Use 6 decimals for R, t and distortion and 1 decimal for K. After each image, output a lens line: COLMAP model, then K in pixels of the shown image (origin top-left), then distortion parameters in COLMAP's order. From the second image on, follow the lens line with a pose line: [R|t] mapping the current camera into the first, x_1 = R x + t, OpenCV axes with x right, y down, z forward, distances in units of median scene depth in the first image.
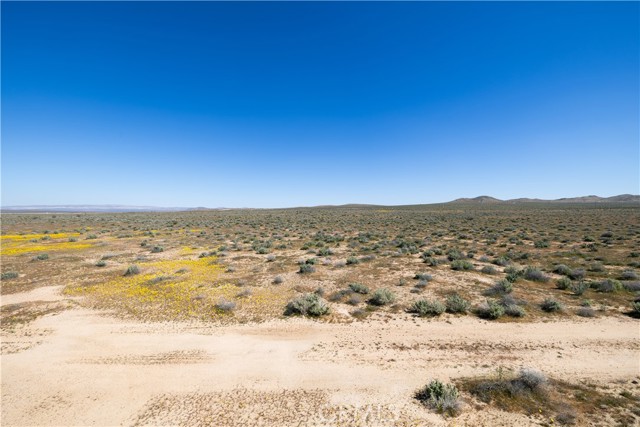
lens RADIAL K [[264.6, 0, 320.6], [0, 264.6, 215.5], [0, 0, 1]] dist [0.001233, 0.000957]
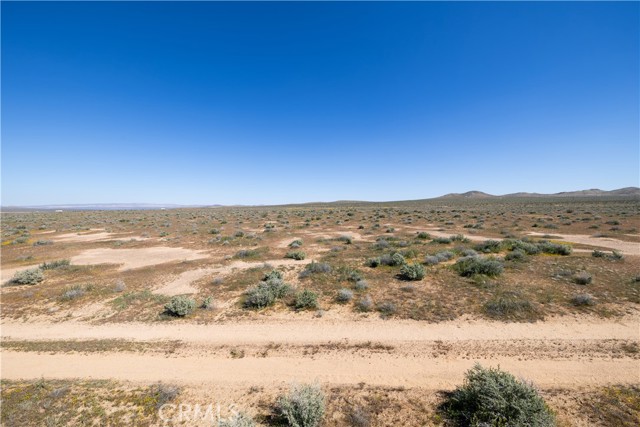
lens RADIAL K [[264.6, 0, 324.7], [0, 264.6, 209.1], [0, 0, 1]] dist [0.001233, 0.000957]
pose [[0.996584, -0.006610, -0.082325, 0.491123], [0.005643, 0.999912, -0.011977, 0.002675], [0.082396, 0.011472, 0.996534, 0.010647]]
